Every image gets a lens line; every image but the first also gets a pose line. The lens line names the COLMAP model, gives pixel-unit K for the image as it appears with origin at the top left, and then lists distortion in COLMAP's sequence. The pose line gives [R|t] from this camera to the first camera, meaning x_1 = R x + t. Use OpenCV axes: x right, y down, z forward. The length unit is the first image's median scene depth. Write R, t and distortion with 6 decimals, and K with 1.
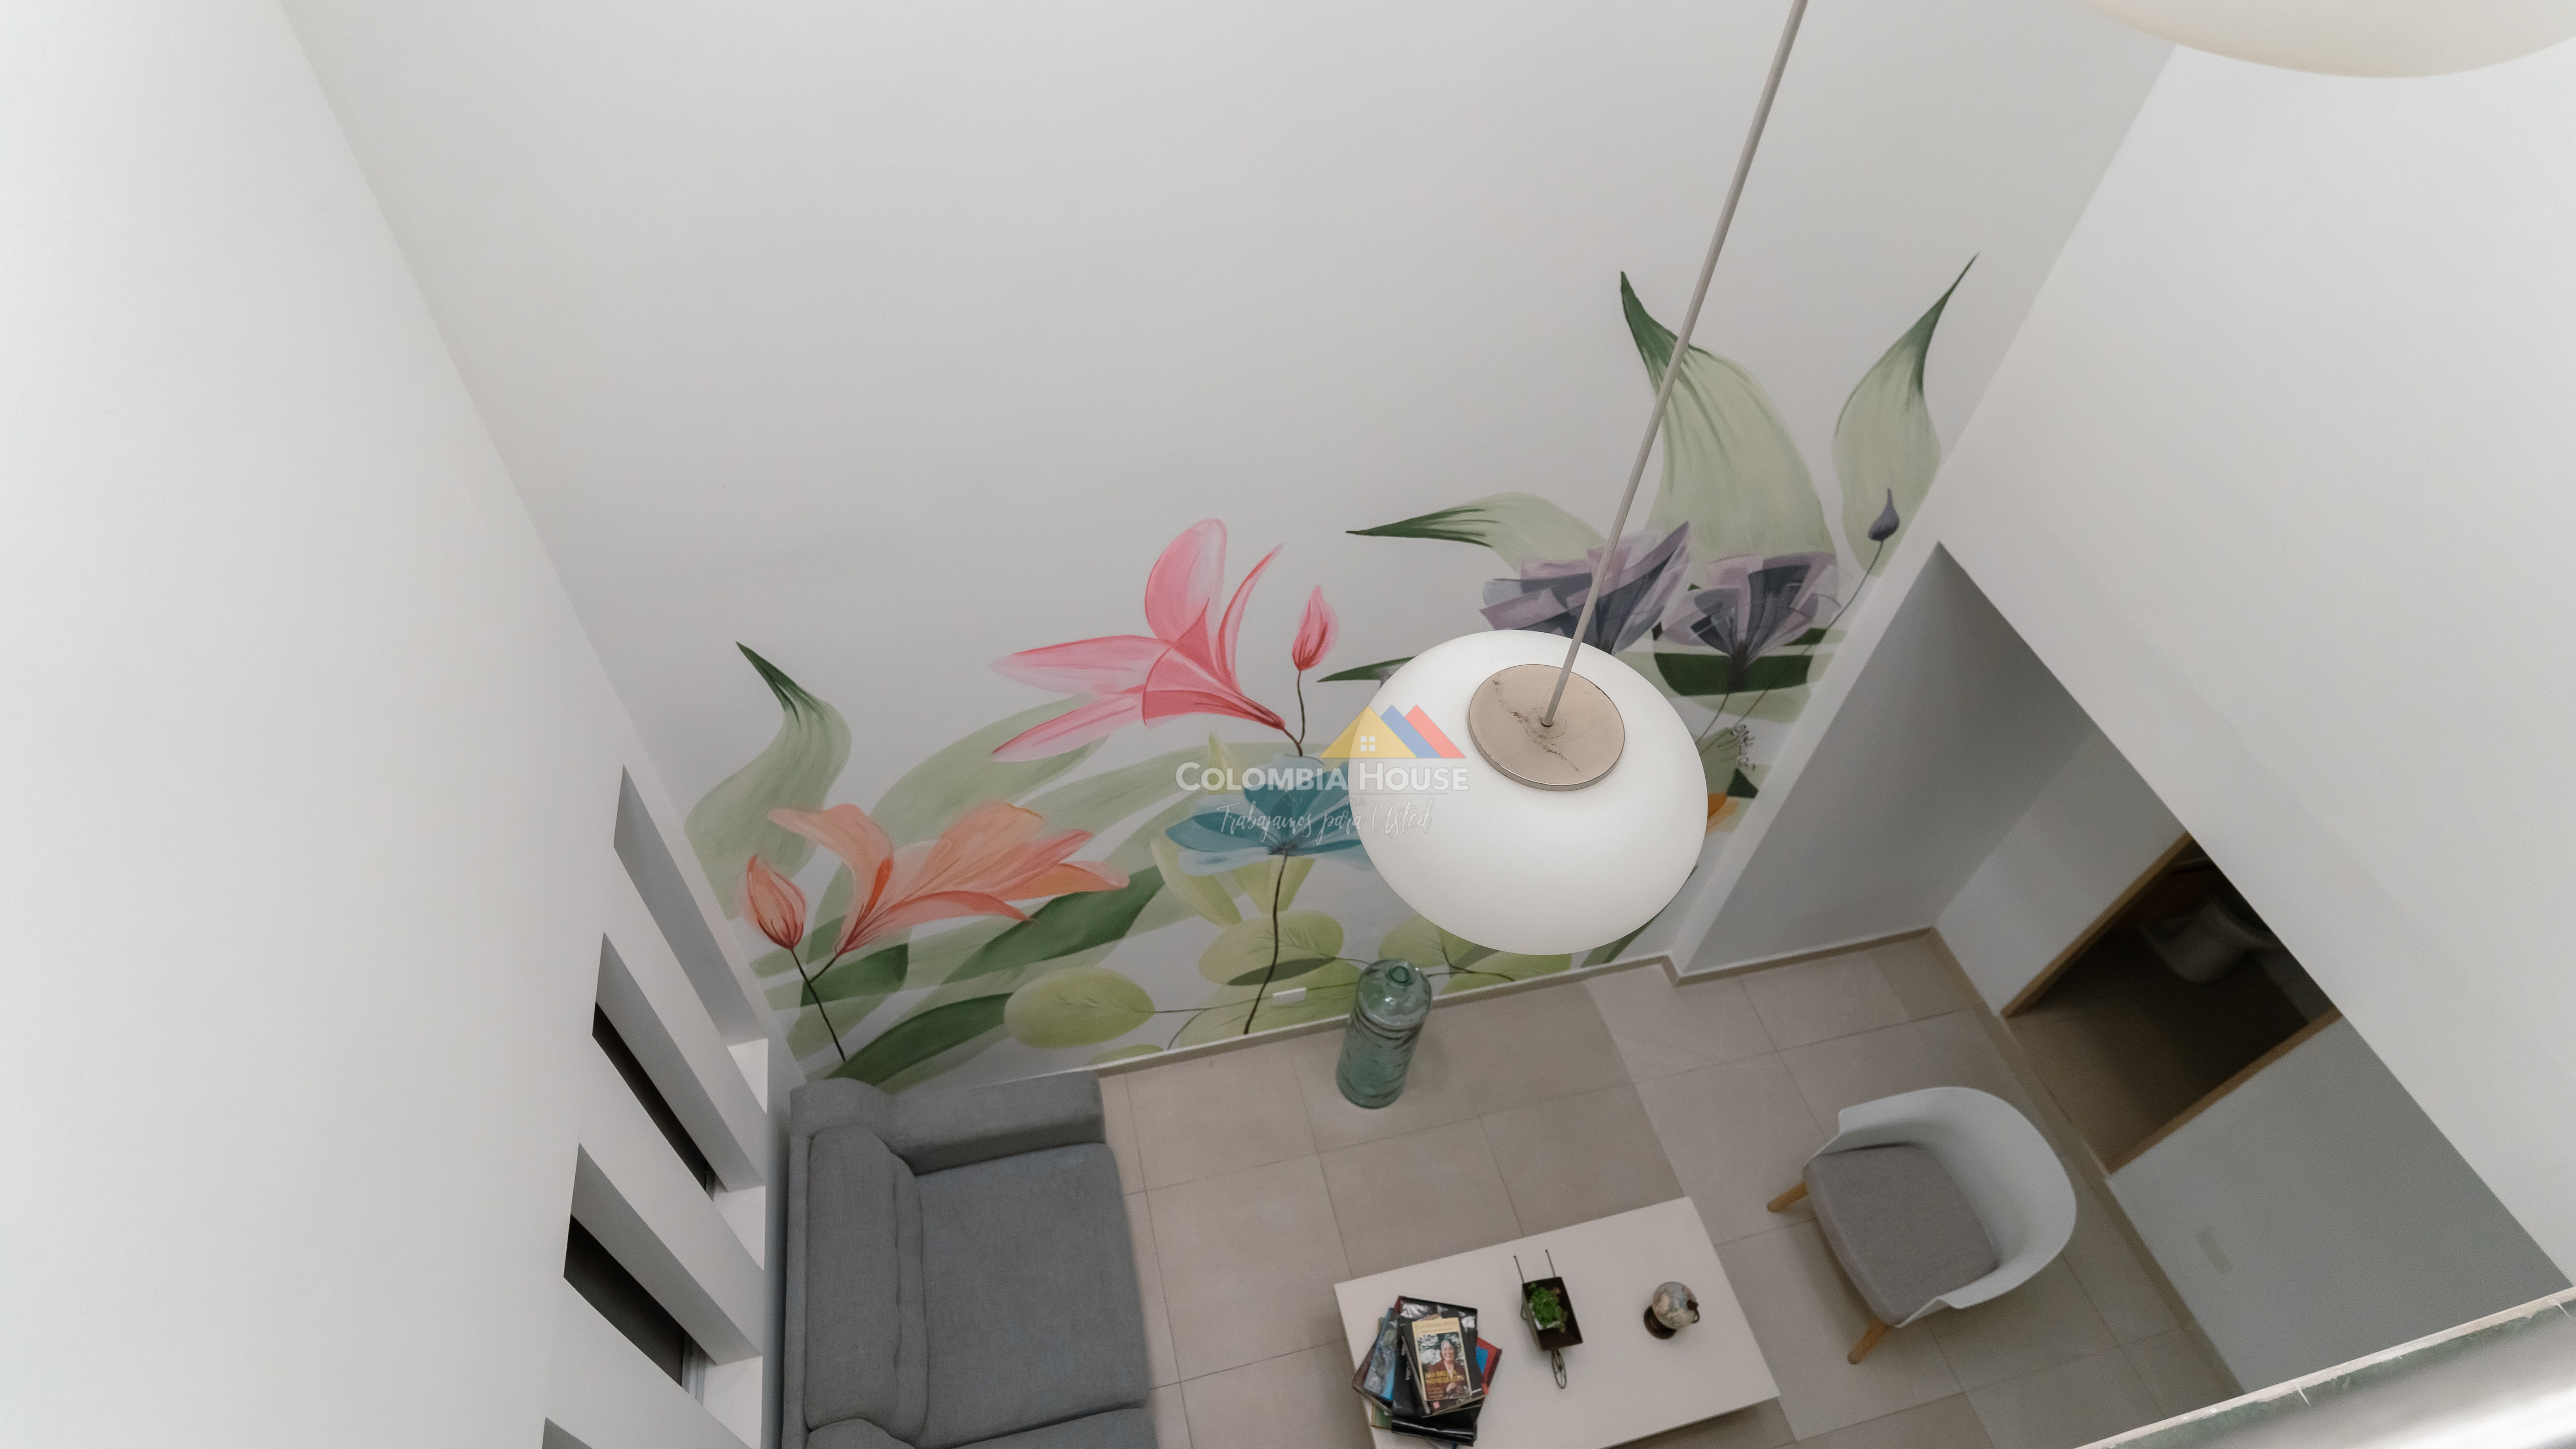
lens RADIAL K [[1269.3, 0, 1288.0], [0, 1269.3, 724.5], [0, 0, 1]] dist [-0.004439, 0.000765]
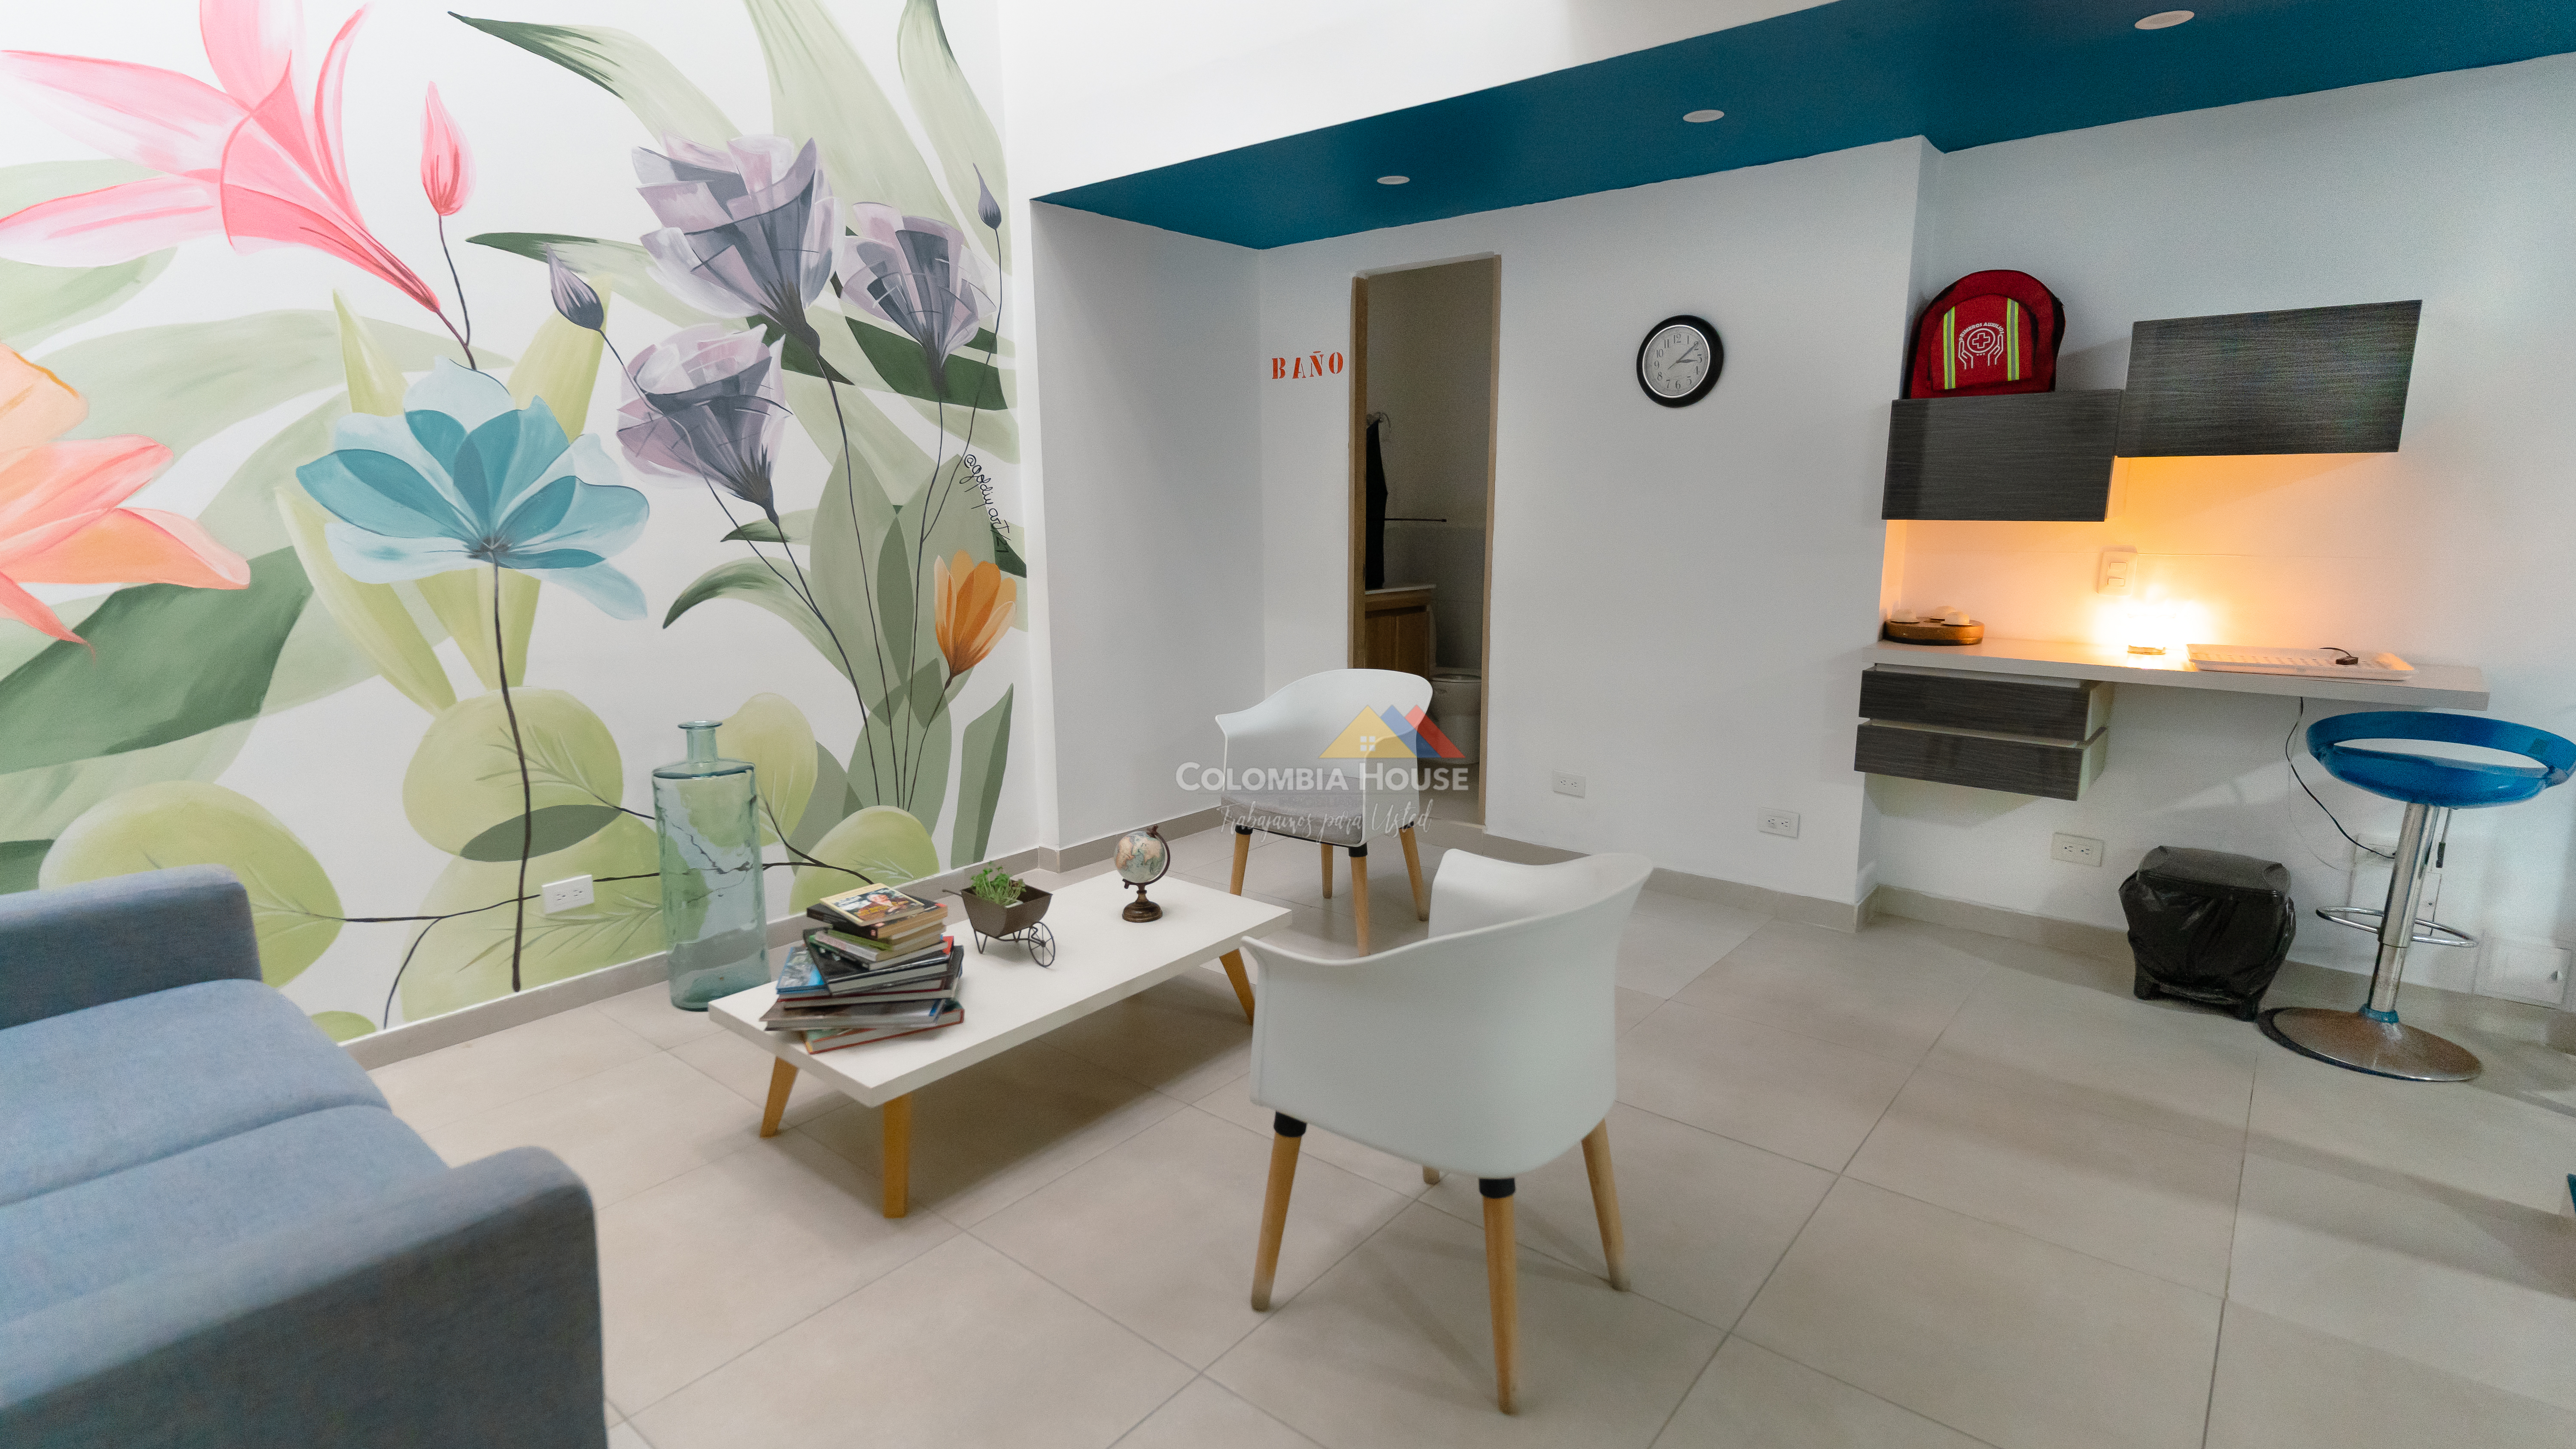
lens RADIAL K [[1239.4, 0, 1288.0], [0, 1239.4, 724.5], [0, 0, 1]] dist [0.025289, -0.017761]
pose [[0.803517, -0.186765, 0.565225, -0.072855], [0.487749, 0.750895, -0.445262, 0.881522], [-0.341265, 0.633464, 0.694451, 0.368637]]
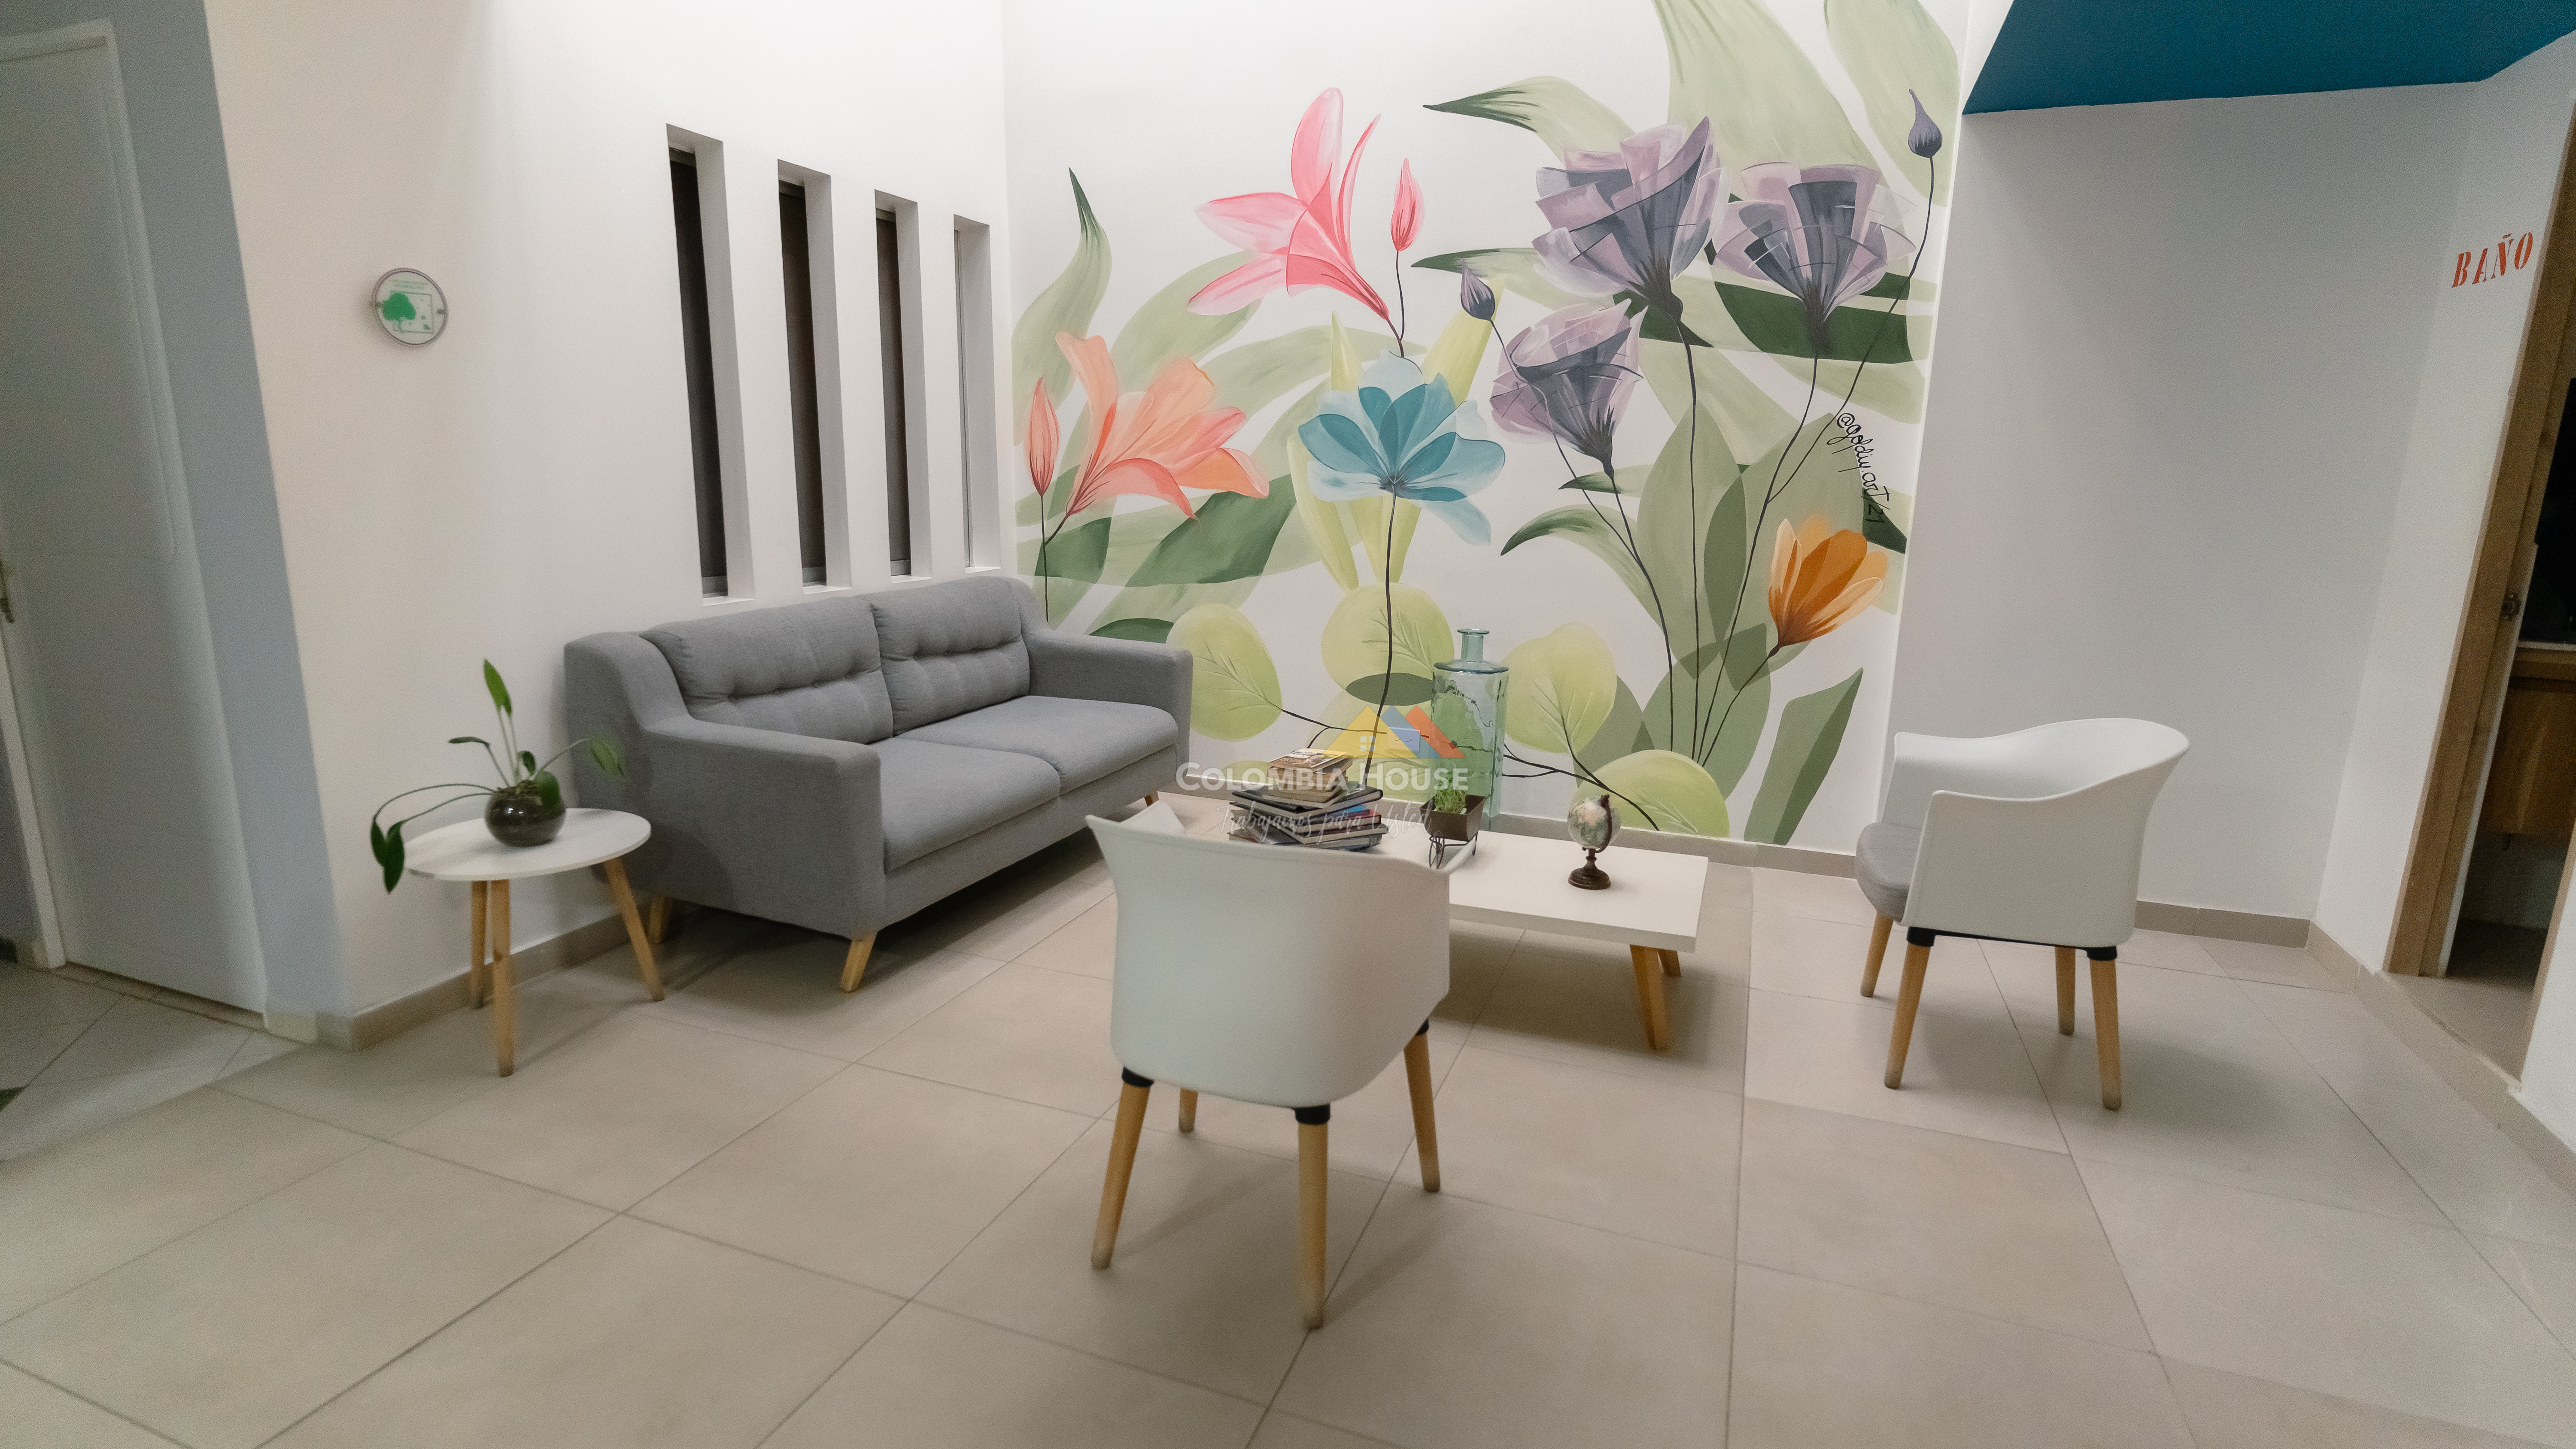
lens RADIAL K [[1269.3, 0, 1288.0], [0, 1269.3, 724.5], [0, 0, 1]] dist [-0.004439, 0.000765]
pose [[0.813492, 0.066459, -0.577766, 0.675139], [-0.411918, 0.767151, -0.491735, 0.979029], [0.410553, 0.638015, 0.651447, 0.375280]]
